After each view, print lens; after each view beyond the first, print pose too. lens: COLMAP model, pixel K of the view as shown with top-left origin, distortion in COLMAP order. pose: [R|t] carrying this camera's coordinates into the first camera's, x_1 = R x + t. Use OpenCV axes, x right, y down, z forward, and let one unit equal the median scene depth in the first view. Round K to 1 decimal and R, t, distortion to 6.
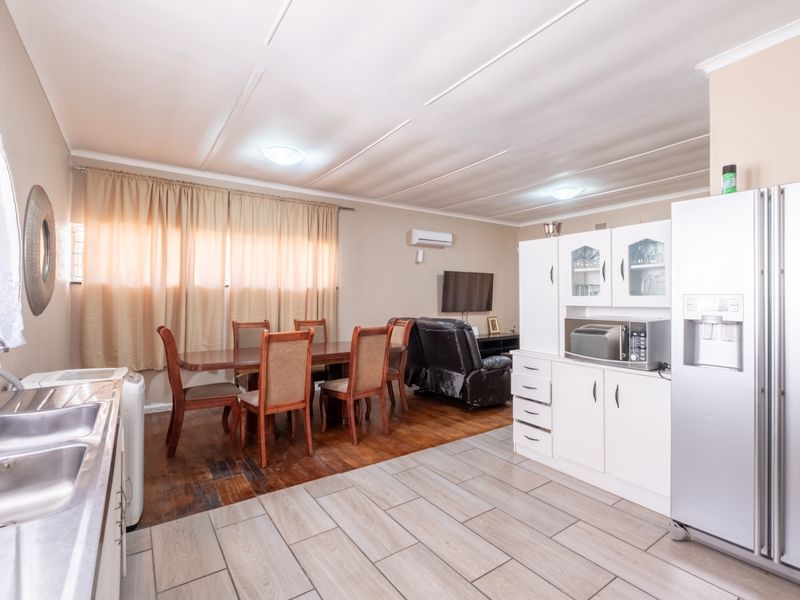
lens RADIAL K [[391.3, 0, 400.0], [0, 391.3, 300.0], [0, 0, 1]] dist [-0.007492, -0.000768]
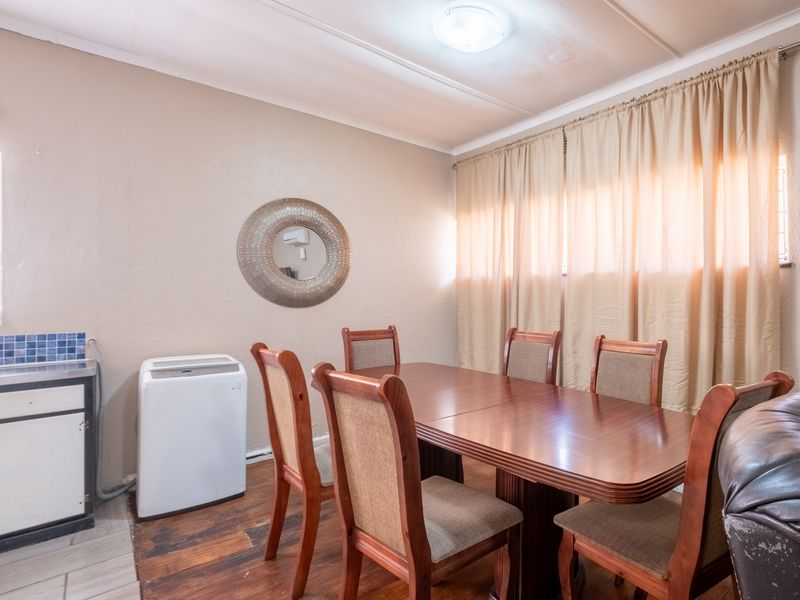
lens RADIAL K [[391.3, 0, 400.0], [0, 391.3, 300.0], [0, 0, 1]] dist [-0.007492, -0.000768]
pose [[0.195606, 0.010853, -0.980623, 0.161723], [-0.022638, 0.999722, 0.006549, 0.011584], [0.980421, 0.020919, 0.195797, 0.614760]]
